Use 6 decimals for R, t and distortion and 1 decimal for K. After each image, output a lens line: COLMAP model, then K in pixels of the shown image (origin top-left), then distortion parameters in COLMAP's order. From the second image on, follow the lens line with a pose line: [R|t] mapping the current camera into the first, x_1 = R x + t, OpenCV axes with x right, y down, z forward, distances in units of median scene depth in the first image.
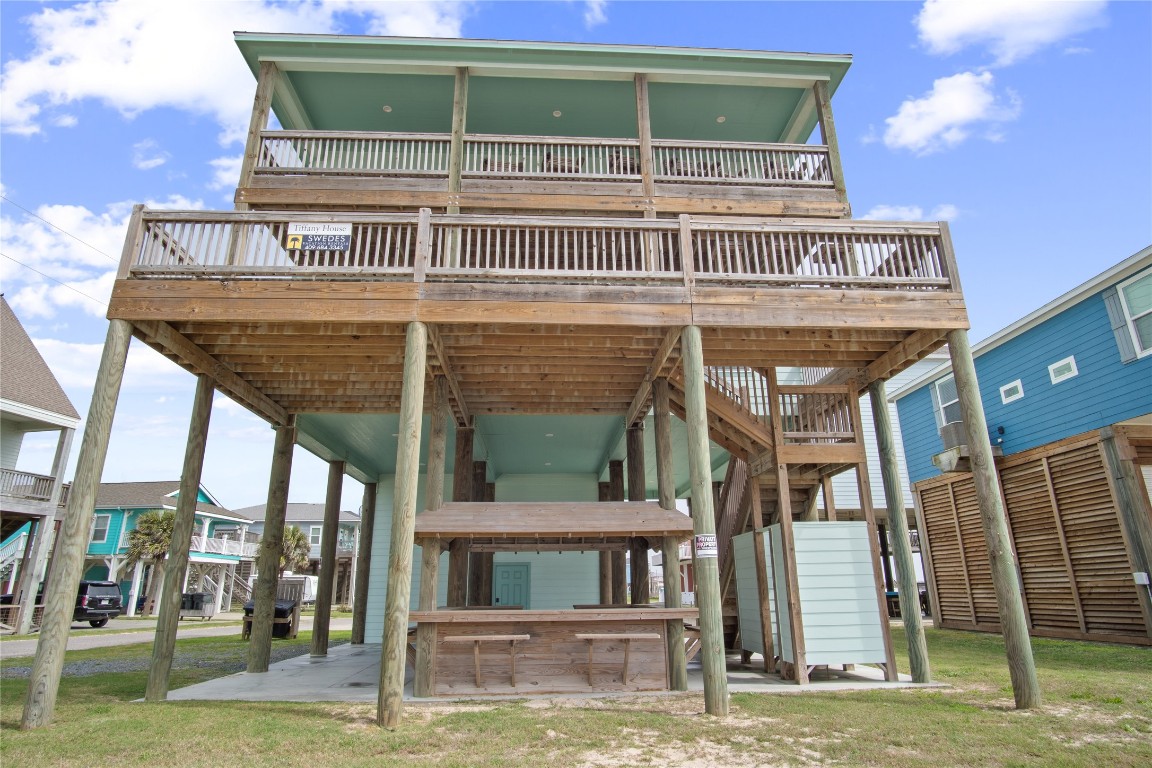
lens RADIAL K [[635.5, 0, 575.8], [0, 635.5, 382.6], [0, 0, 1]] dist [-0.029825, 0.001619]
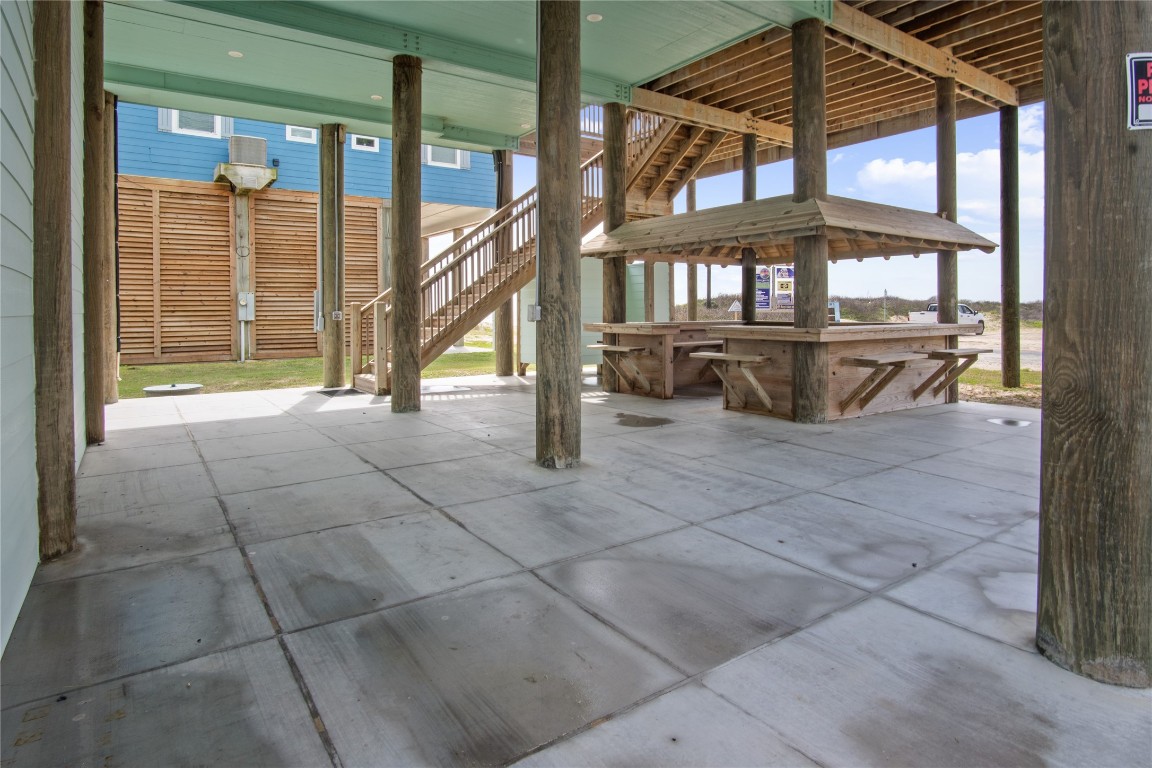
lens RADIAL K [[635.5, 0, 577.2], [0, 635.5, 325.0], [0, 0, 1]] dist [-0.029825, 0.001619]
pose [[-0.530157, -0.003675, 0.847891, -0.419203], [-0.252298, 0.955379, -0.153612, 0.356118], [-0.809493, -0.295360, -0.507428, 1.051911]]
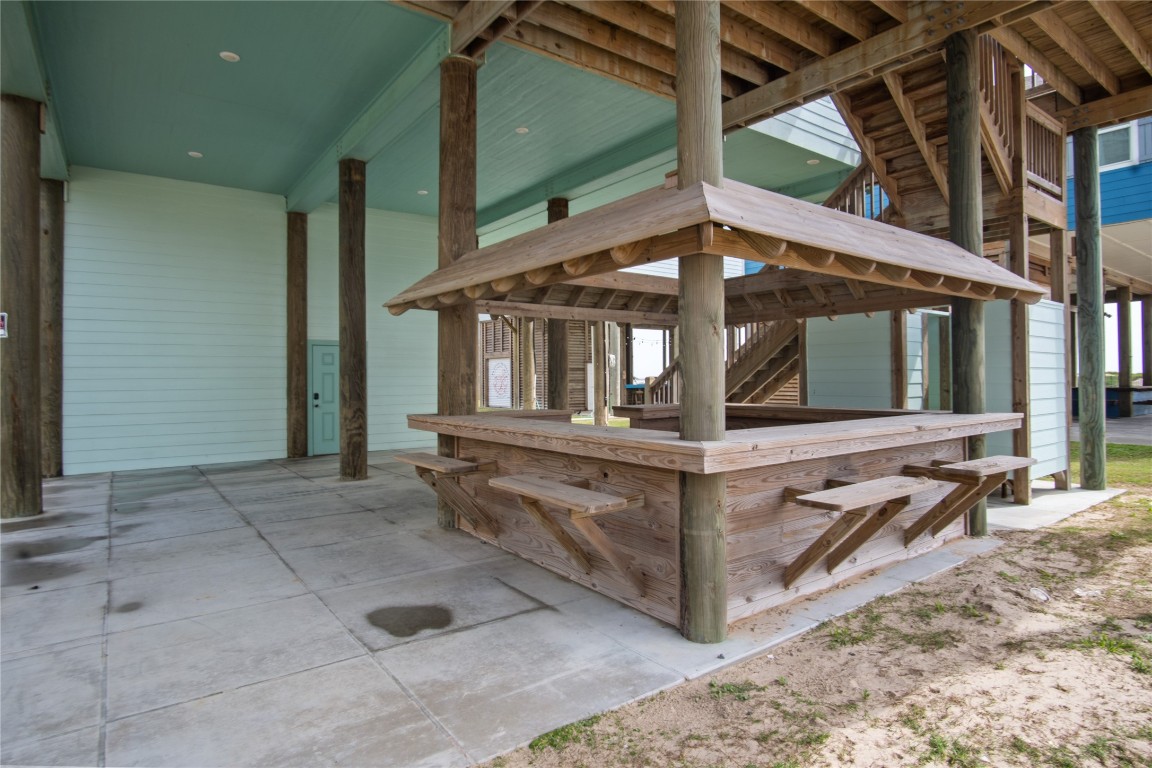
lens RADIAL K [[635.5, 0, 575.2], [0, 635.5, 377.8], [0, 0, 1]] dist [-0.029825, 0.001619]
pose [[0.832778, 0.006995, 0.553563, -0.292024], [-0.176236, 0.951250, 0.253109, 0.130691], [-0.524806, -0.308341, 0.793413, 0.396820]]
